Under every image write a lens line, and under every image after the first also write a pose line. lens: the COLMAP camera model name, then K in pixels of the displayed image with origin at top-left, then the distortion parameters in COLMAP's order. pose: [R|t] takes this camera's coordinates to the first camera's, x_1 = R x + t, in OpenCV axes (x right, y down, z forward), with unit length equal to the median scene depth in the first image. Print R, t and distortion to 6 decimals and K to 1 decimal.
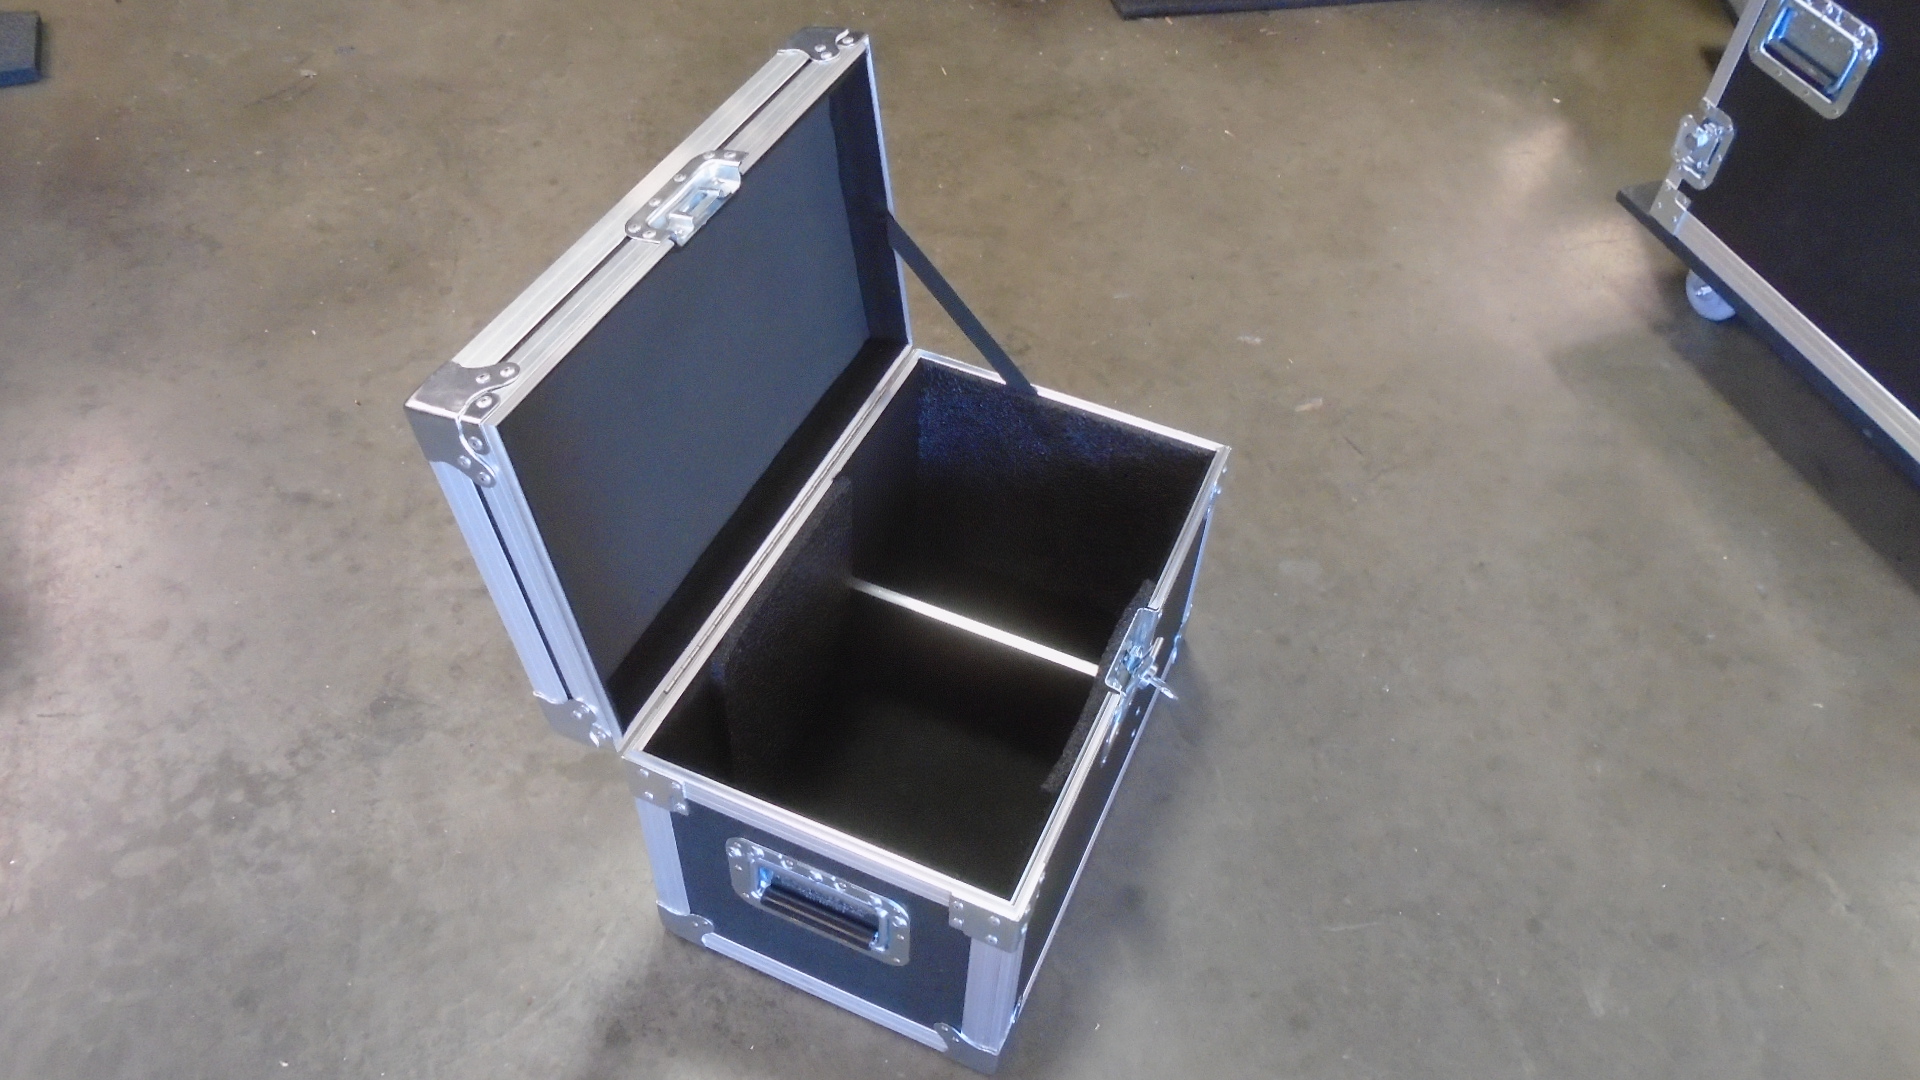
lens RADIAL K [[1464.8, 0, 958.3], [0, 1464.8, 529.3], [0, 0, 1]] dist [-0.021931, 0.012043]
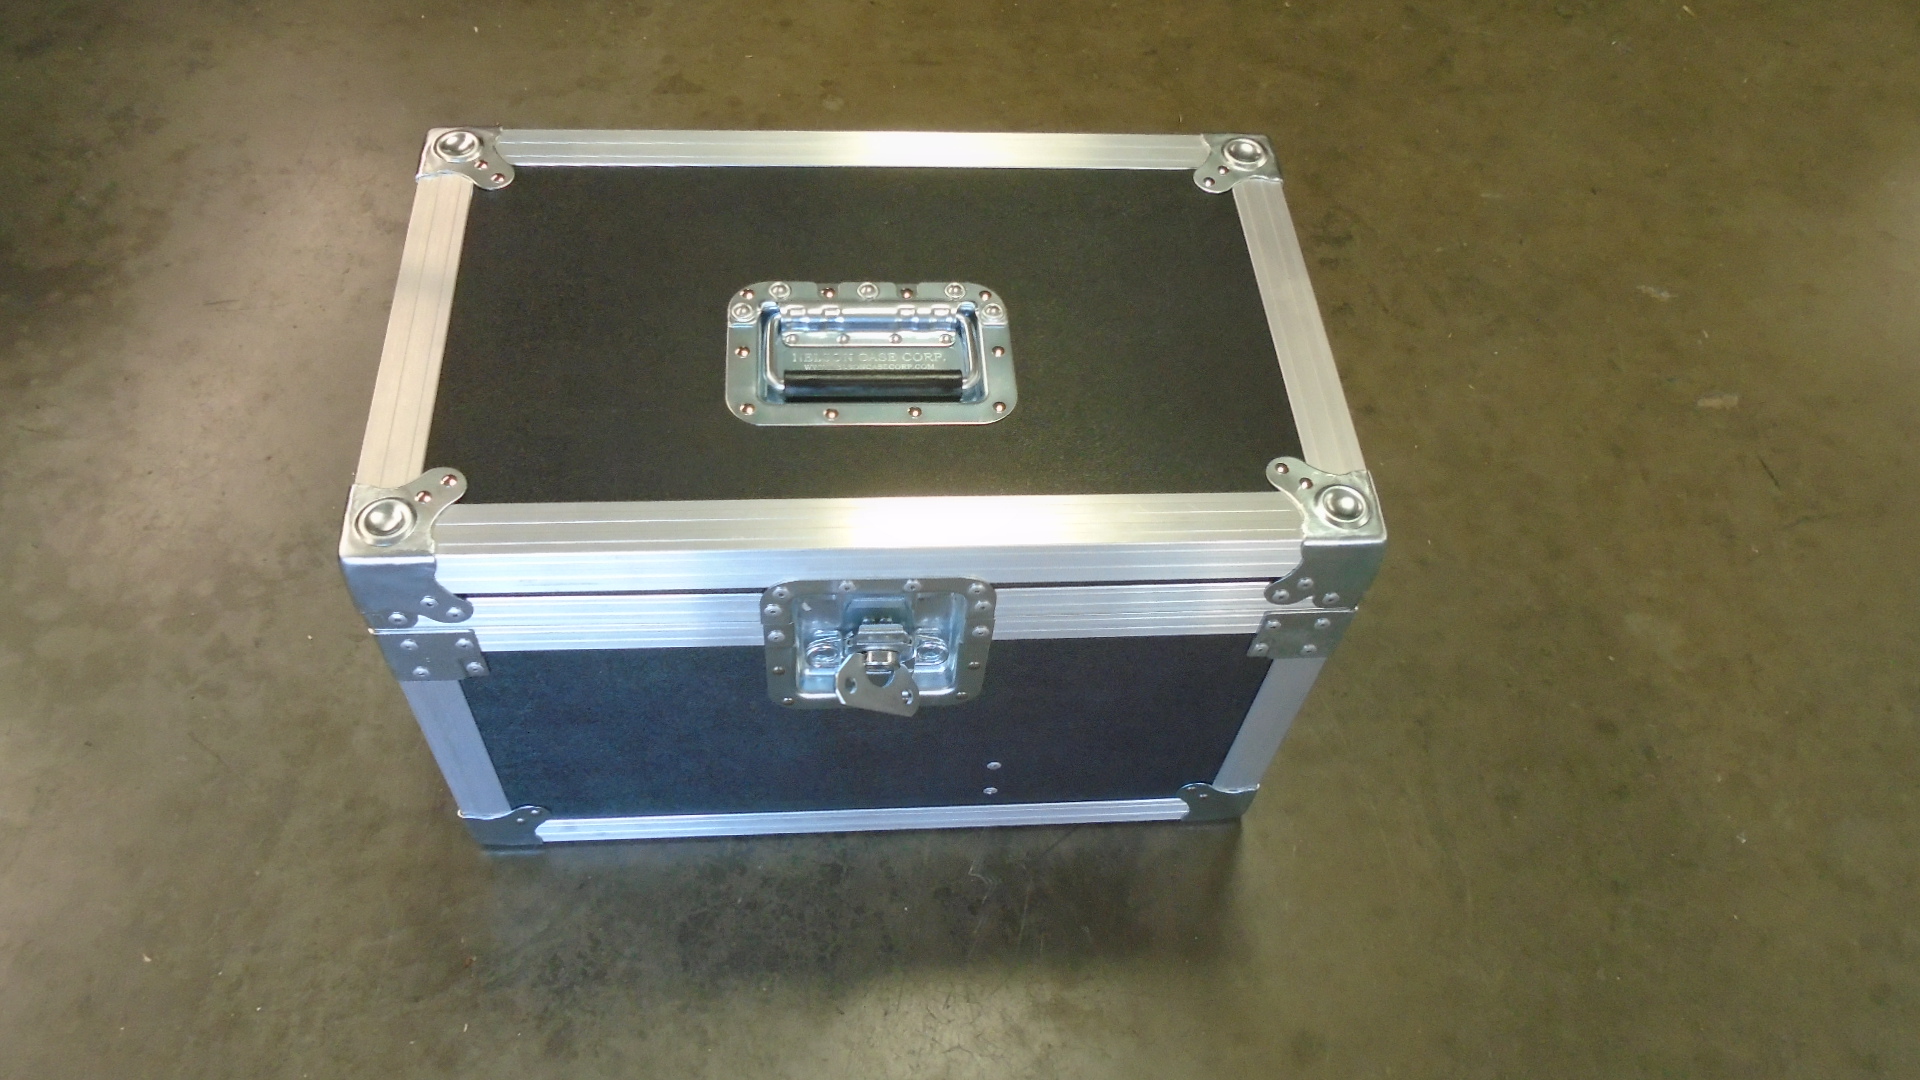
lens RADIAL K [[1464.8, 0, 958.3], [0, 1464.8, 529.3], [0, 0, 1]] dist [-0.021931, 0.012043]
pose [[0.958811, 0.243679, -0.145952, 0.001784], [-0.226802, 0.966131, 0.123096, -0.034152], [0.171005, -0.084924, 0.981603, 0.283687]]
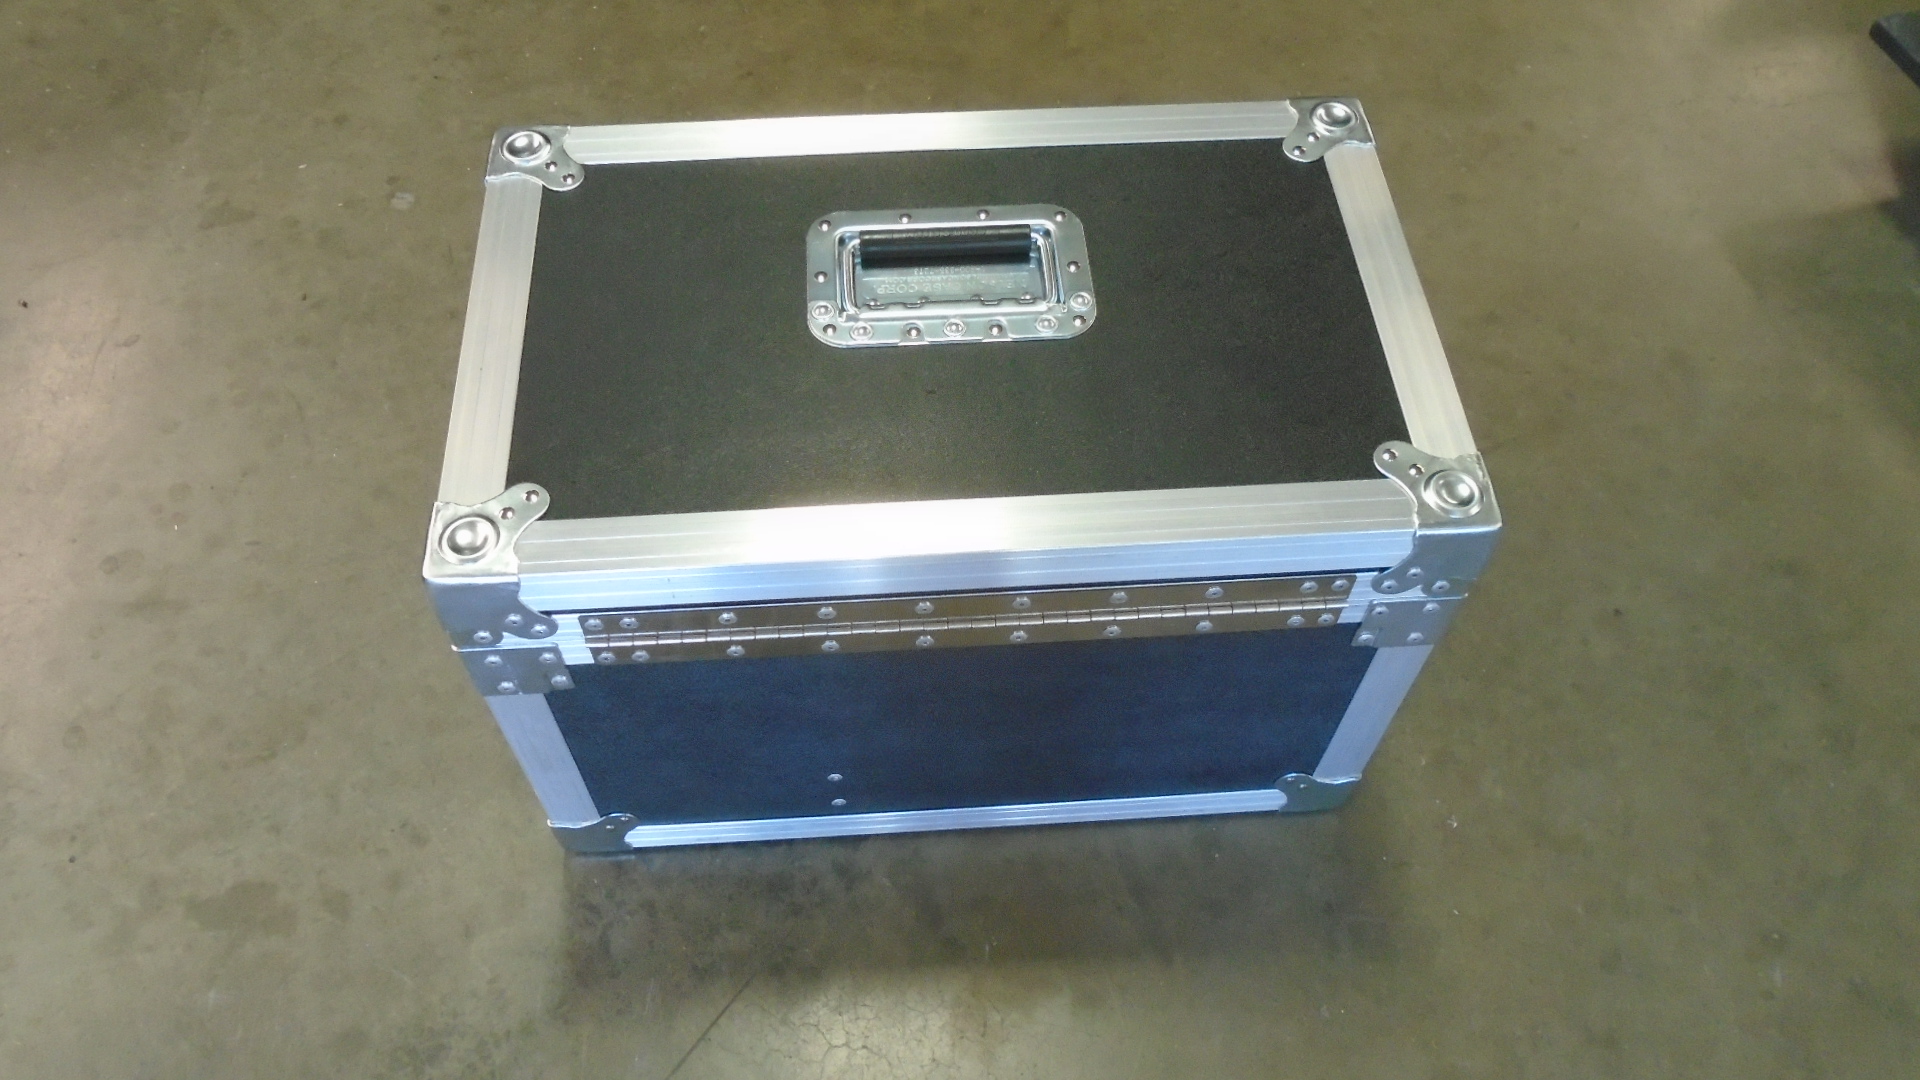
lens RADIAL K [[1464.8, 0, 958.3], [0, 1464.8, 529.3], [0, 0, 1]] dist [-0.021931, 0.012043]
pose [[0.997331, 0.039423, -0.061448, 0.111393], [-0.030286, 0.989243, 0.143109, -0.111811], [0.066429, -0.140866, 0.987798, 0.373217]]
